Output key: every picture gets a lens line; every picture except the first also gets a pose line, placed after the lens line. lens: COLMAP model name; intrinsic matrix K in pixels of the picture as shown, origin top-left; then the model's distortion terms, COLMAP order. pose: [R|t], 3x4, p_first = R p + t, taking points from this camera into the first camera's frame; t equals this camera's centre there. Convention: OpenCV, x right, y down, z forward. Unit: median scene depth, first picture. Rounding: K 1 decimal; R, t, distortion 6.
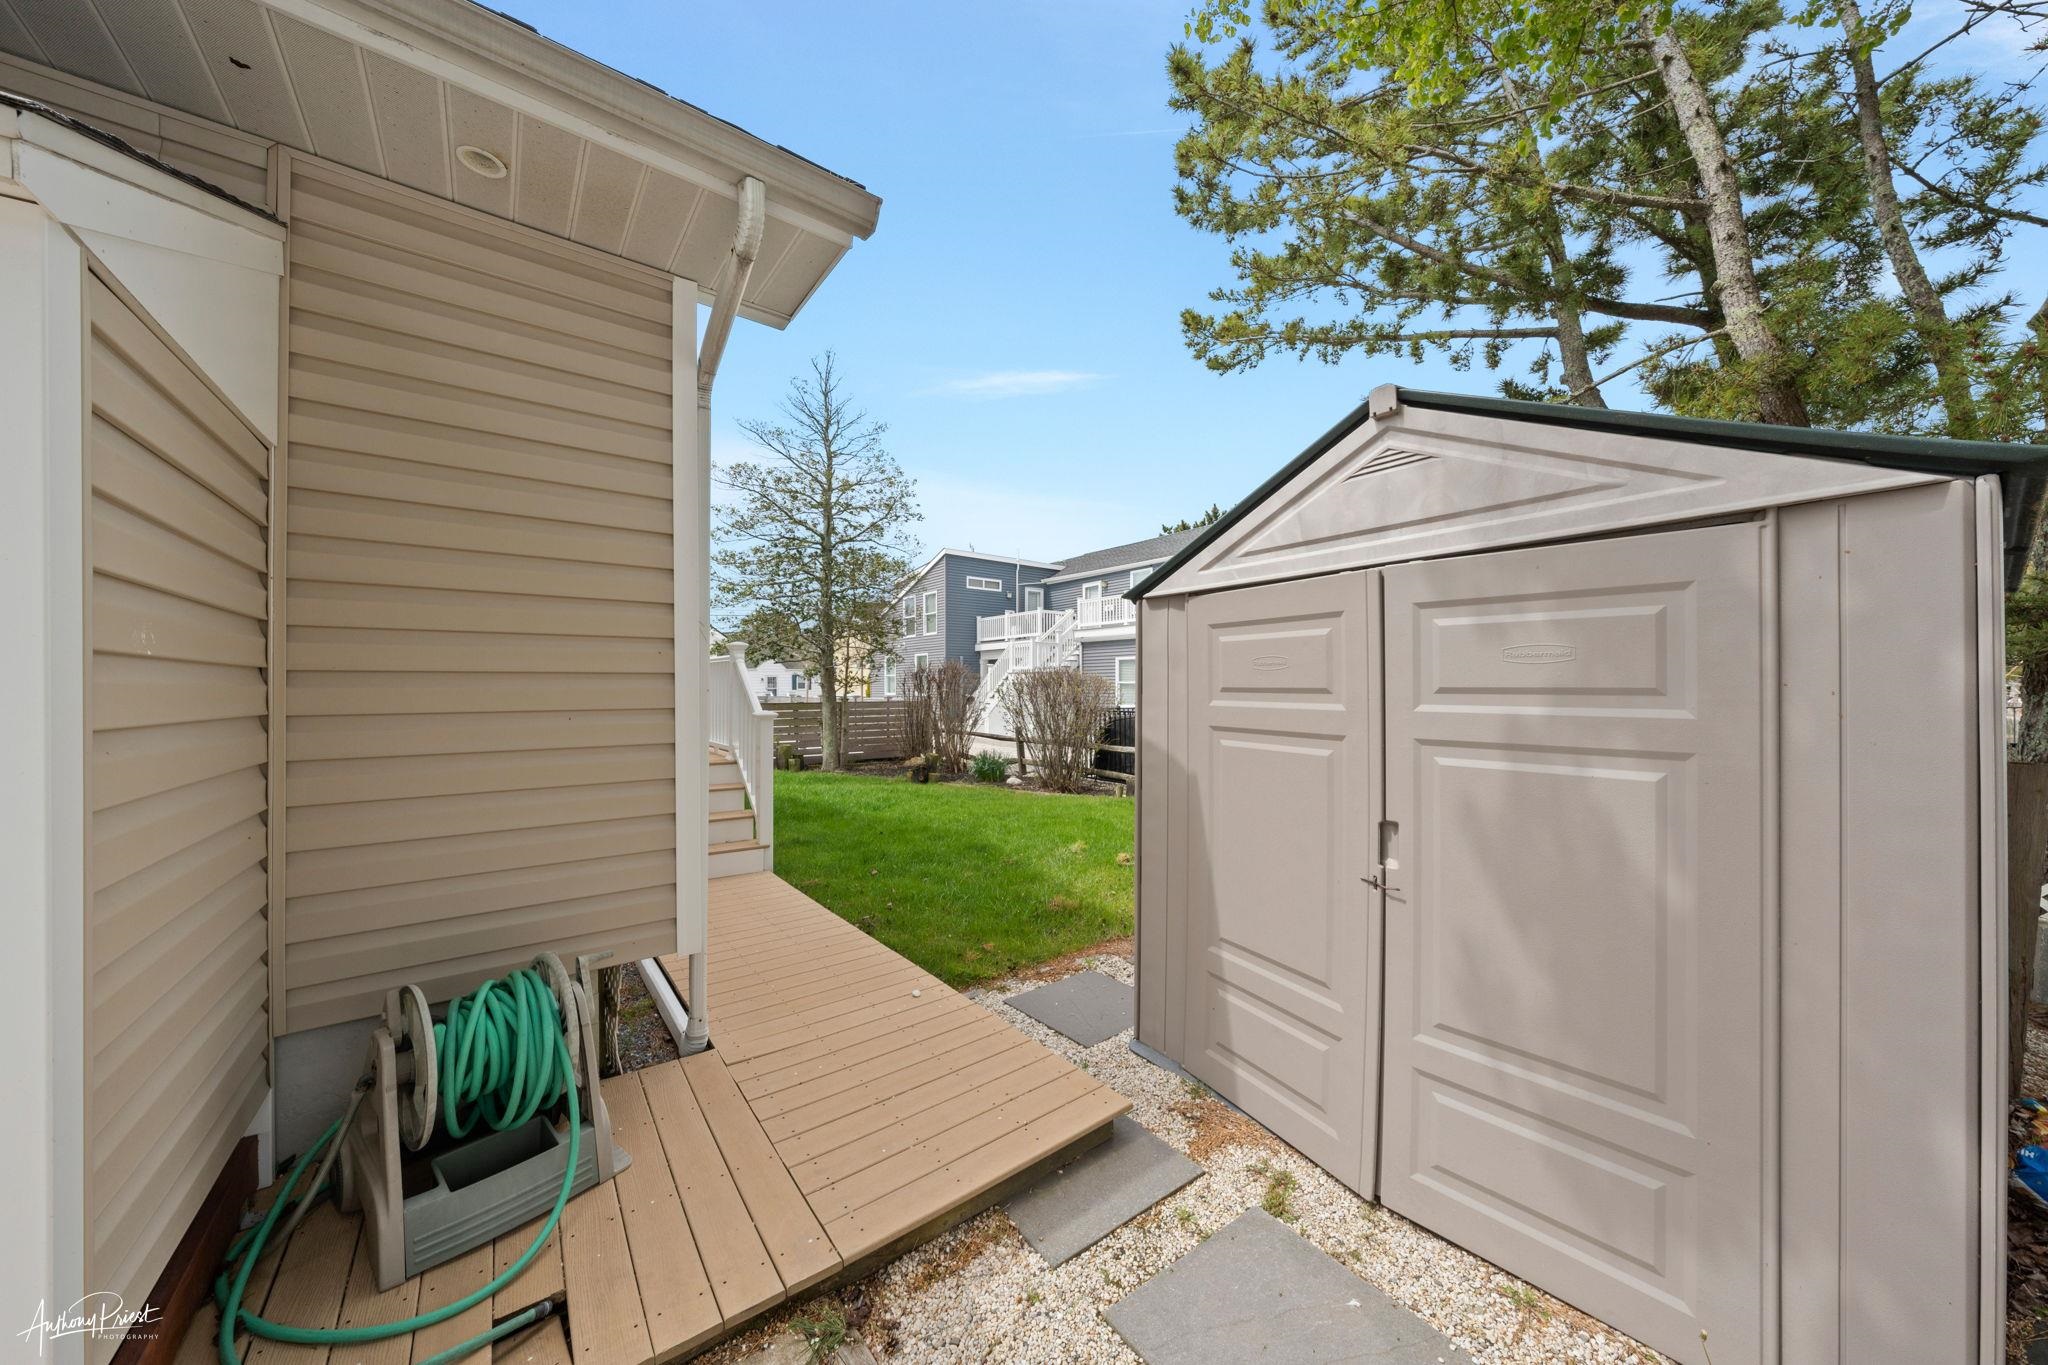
lens RADIAL K [[688.7, 0, 1024.0], [0, 688.7, 682.5], [0, 0, 1]] dist [-0.000969, -0.000008]
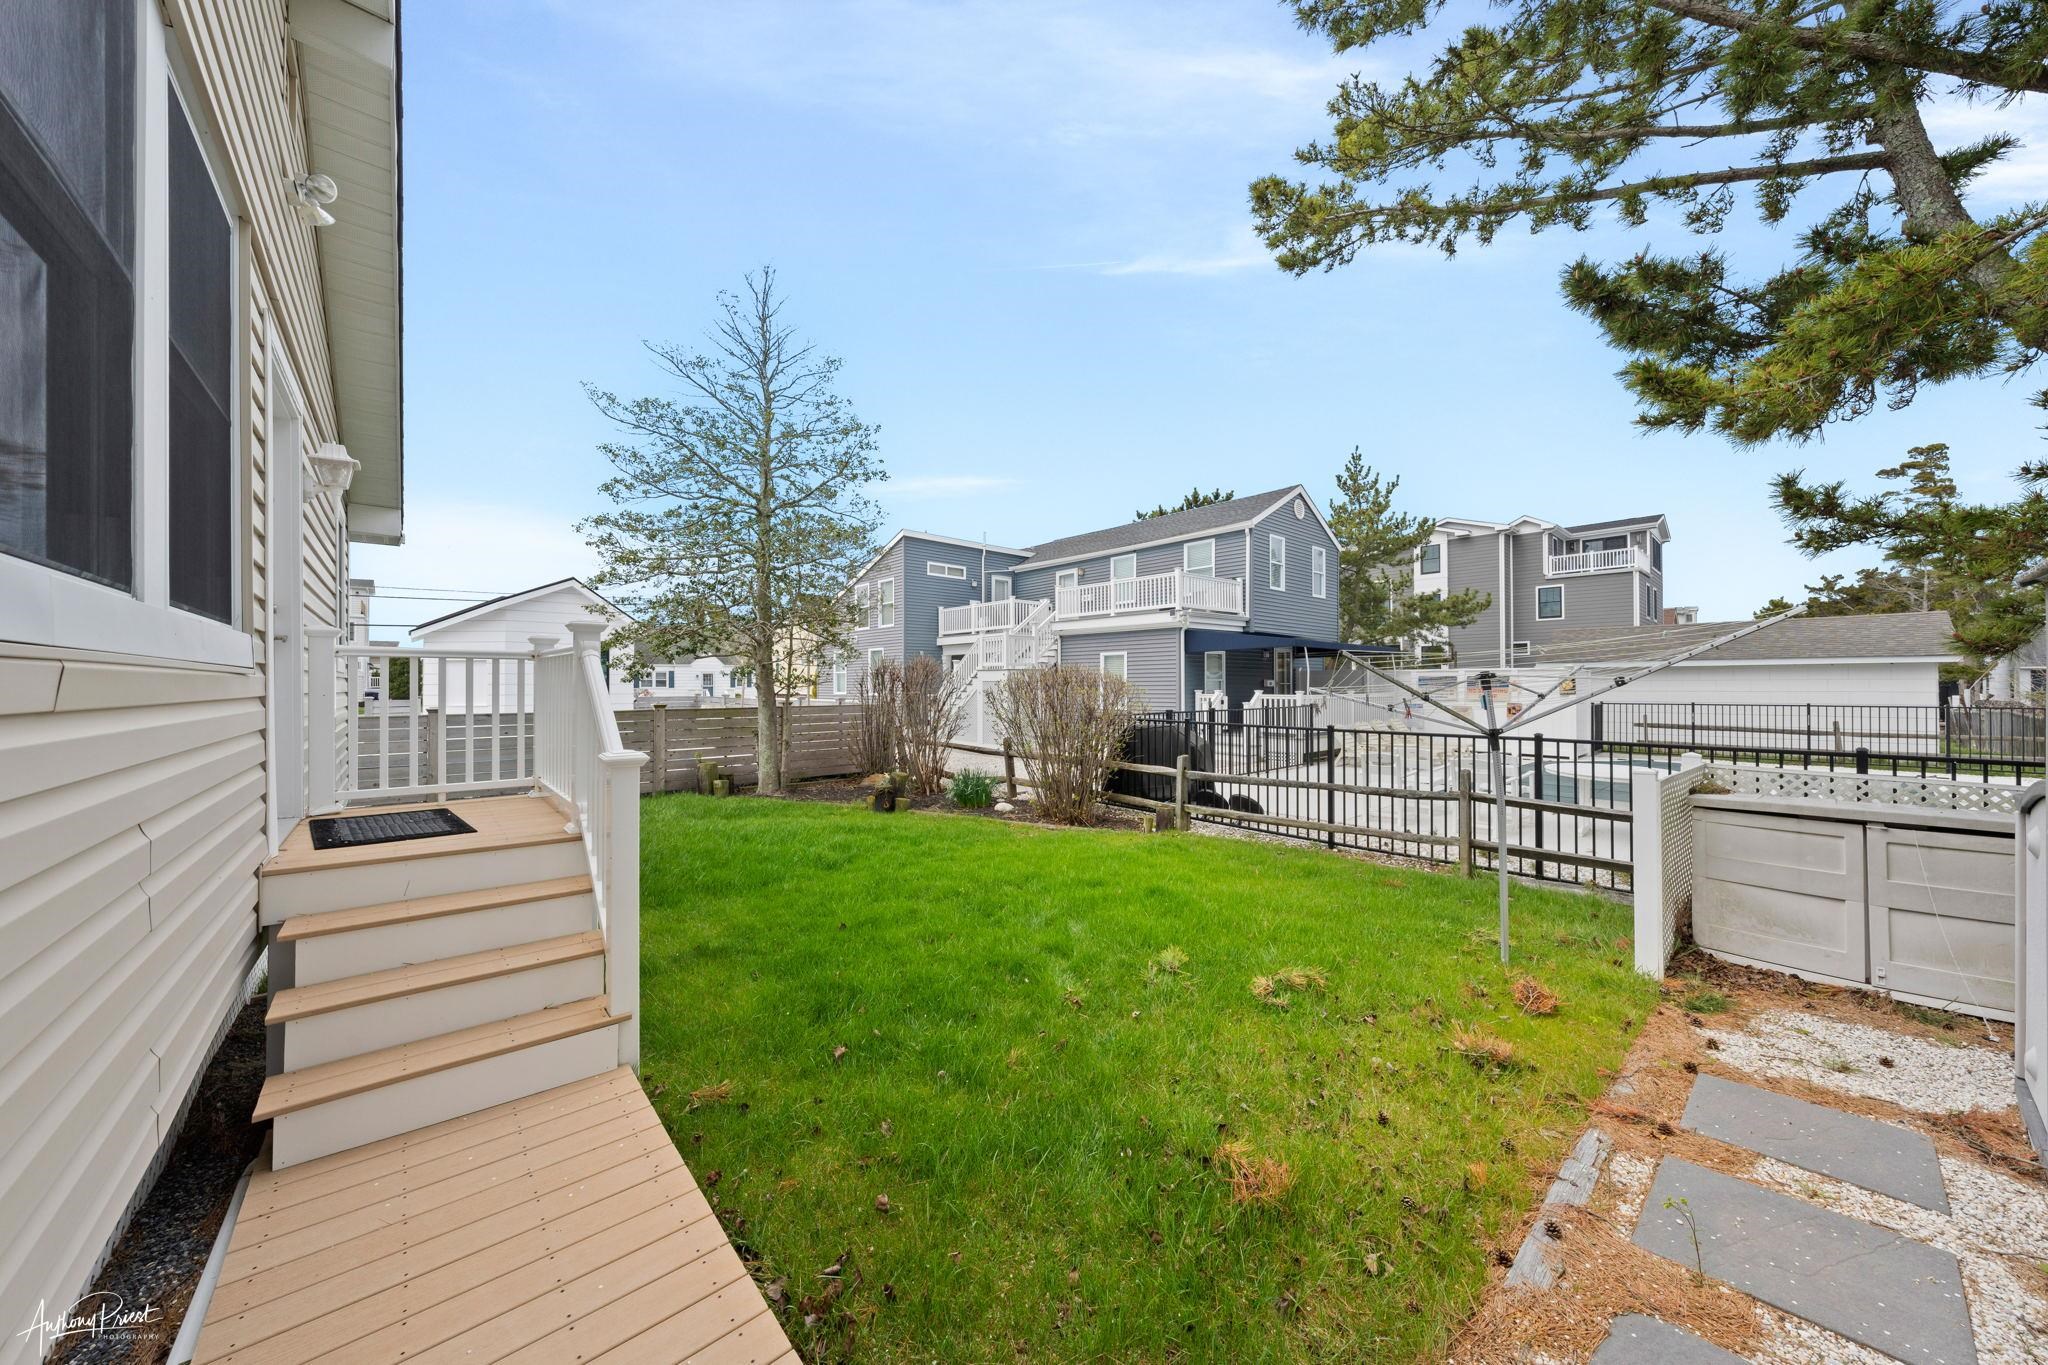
lens RADIAL K [[697.7, 0, 1026.2], [0, 697.7, 675.5], [0, 0, 1]] dist [-0.000428, 0.000003]
pose [[0.997286, 0.000076, 0.073620, -0.045654], [0.000243, 0.999991, -0.004334, -0.004996], [-0.073619, 0.004340, 0.997277, 0.182342]]
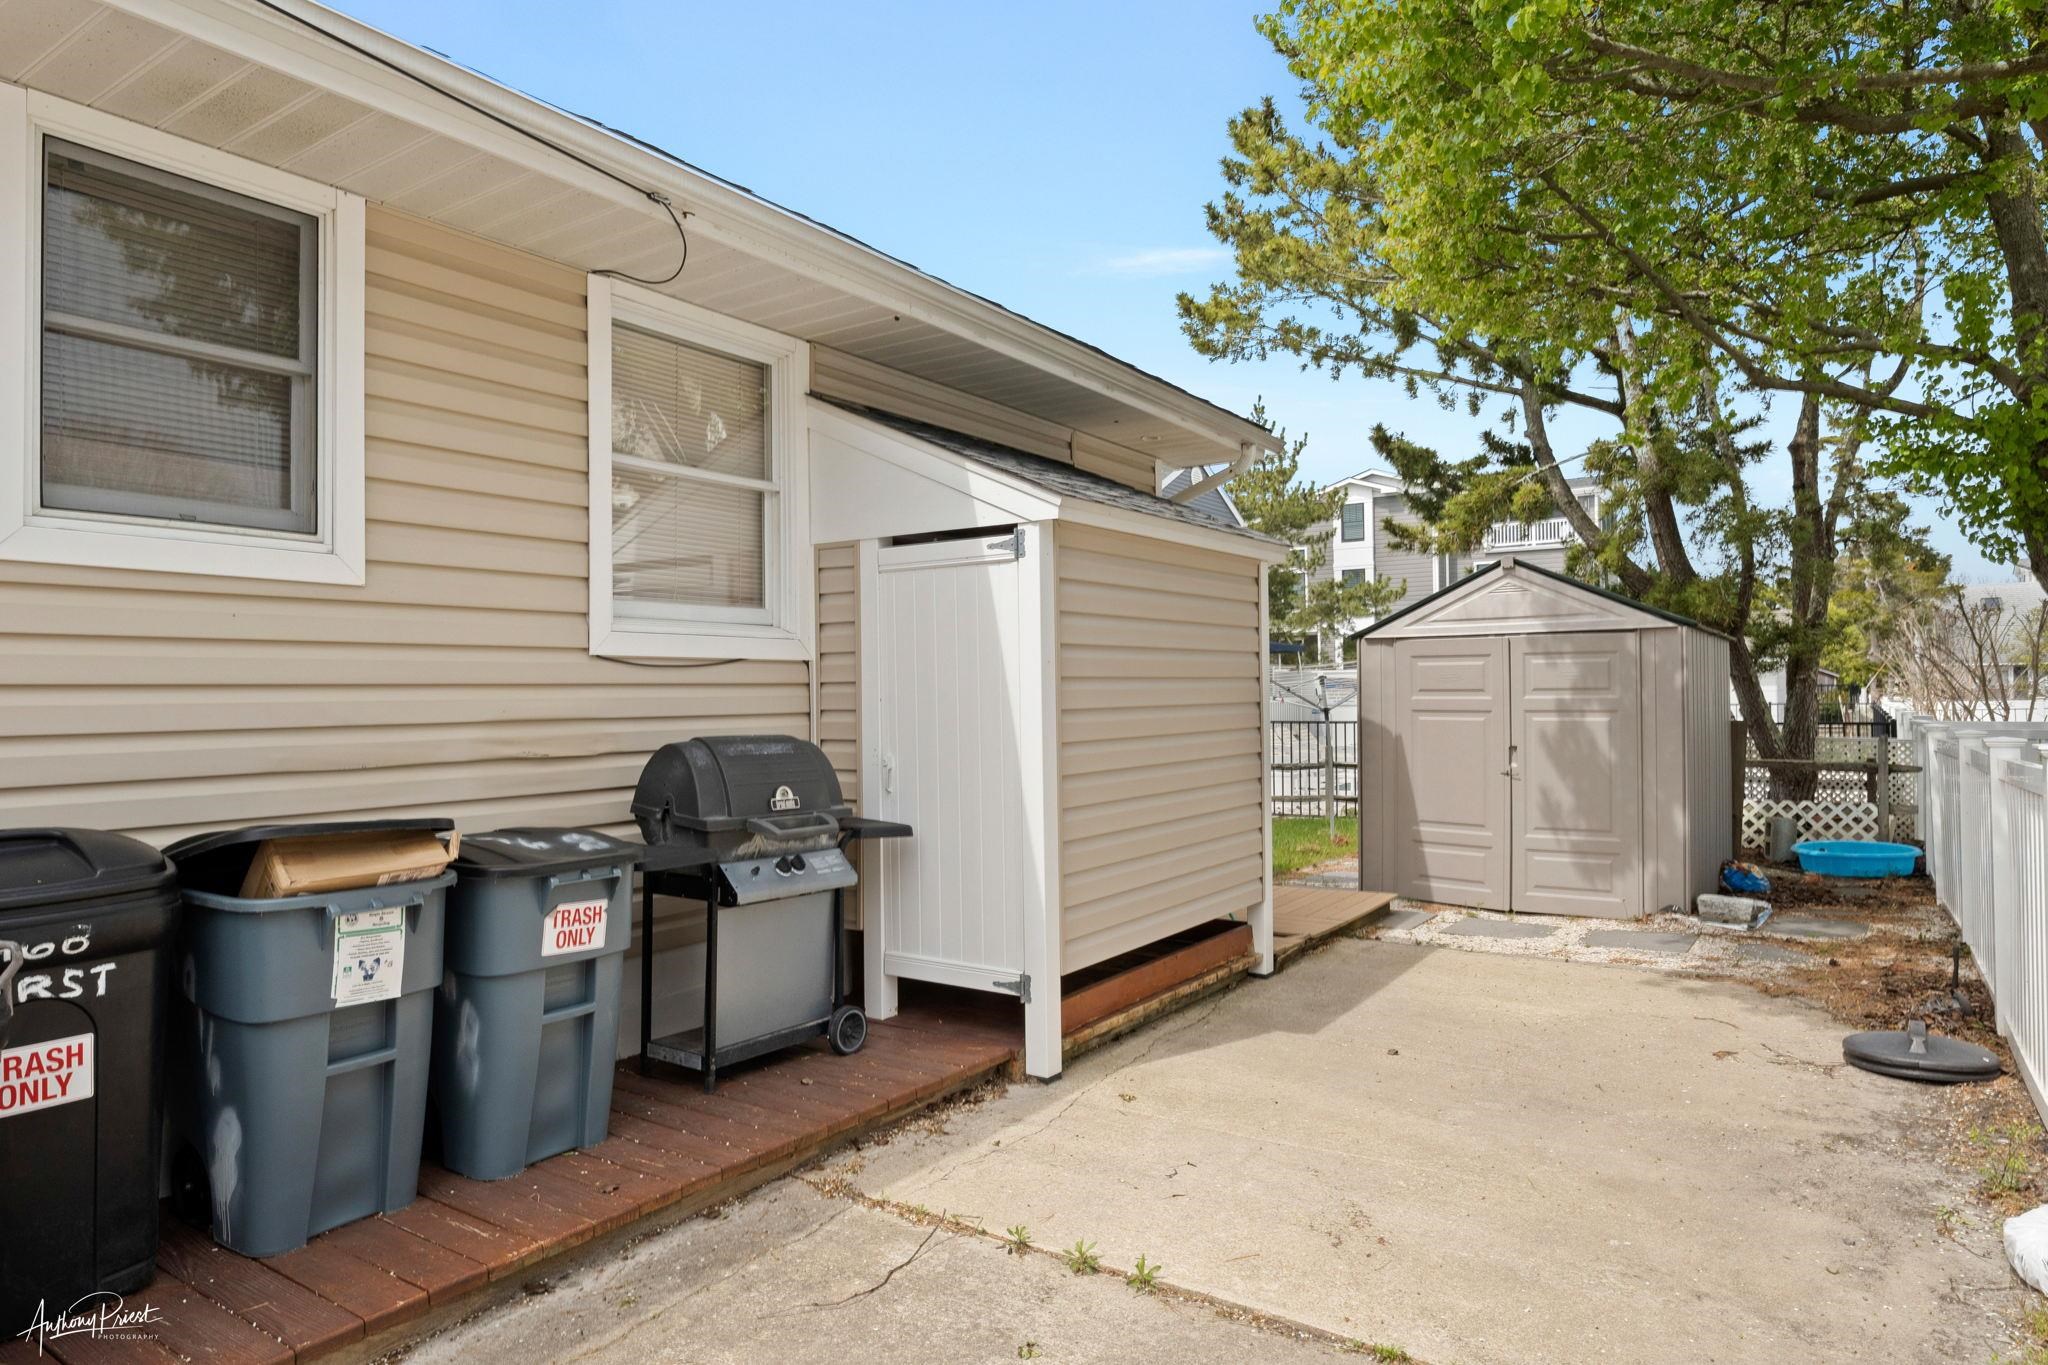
lens RADIAL K [[1198.0, 0, 1024.0], [0, 1198.0, 682.5], [0, 0, 1]] dist [0.002294, 0.000101]
pose [[0.949956, -0.006785, 0.312309, -0.327766], [0.007541, 0.999971, -0.001212, -0.002906], [-0.312292, 0.003506, 0.949980, -0.332005]]
